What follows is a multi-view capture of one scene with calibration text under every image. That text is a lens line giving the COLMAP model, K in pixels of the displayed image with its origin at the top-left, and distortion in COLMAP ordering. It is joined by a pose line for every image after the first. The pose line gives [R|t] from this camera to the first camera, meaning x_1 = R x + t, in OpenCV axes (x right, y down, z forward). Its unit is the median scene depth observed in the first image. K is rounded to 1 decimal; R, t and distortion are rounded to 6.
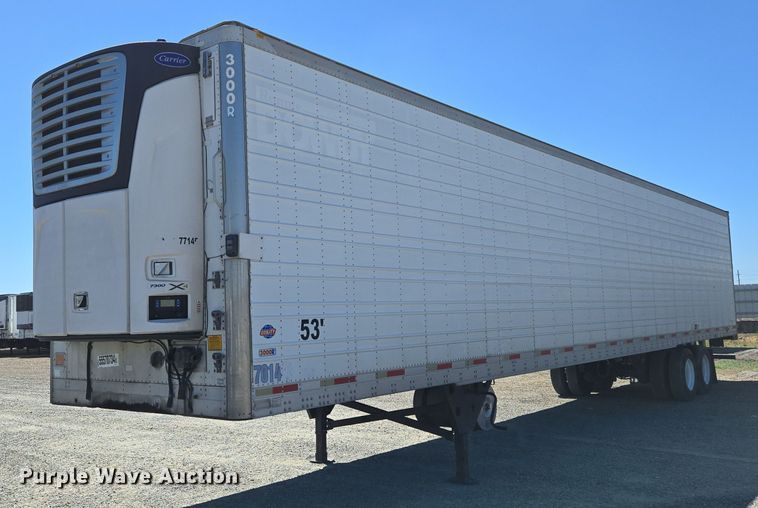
lens RADIAL K [[778.4, 0, 358.2], [0, 778.4, 249.6], [0, 0, 1]] dist [0.047230, 0.000000]
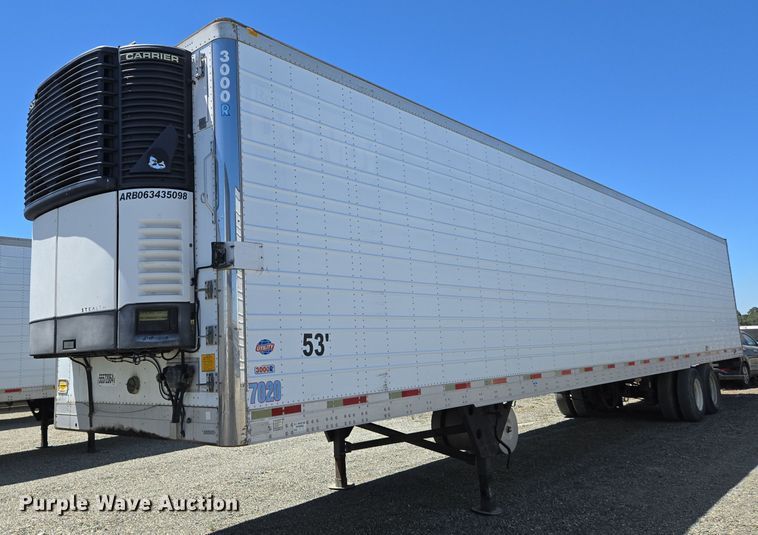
lens RADIAL K [[629.7, 0, 340.2], [0, 629.7, 248.0], [0, 0, 1]] dist [0.041639, -0.020306]
pose [[0.997232, -0.025477, -0.069856, 0.024408], [0.019921, 0.996667, -0.079114, 0.049664], [0.071638, 0.077503, 0.994415, 0.259618]]
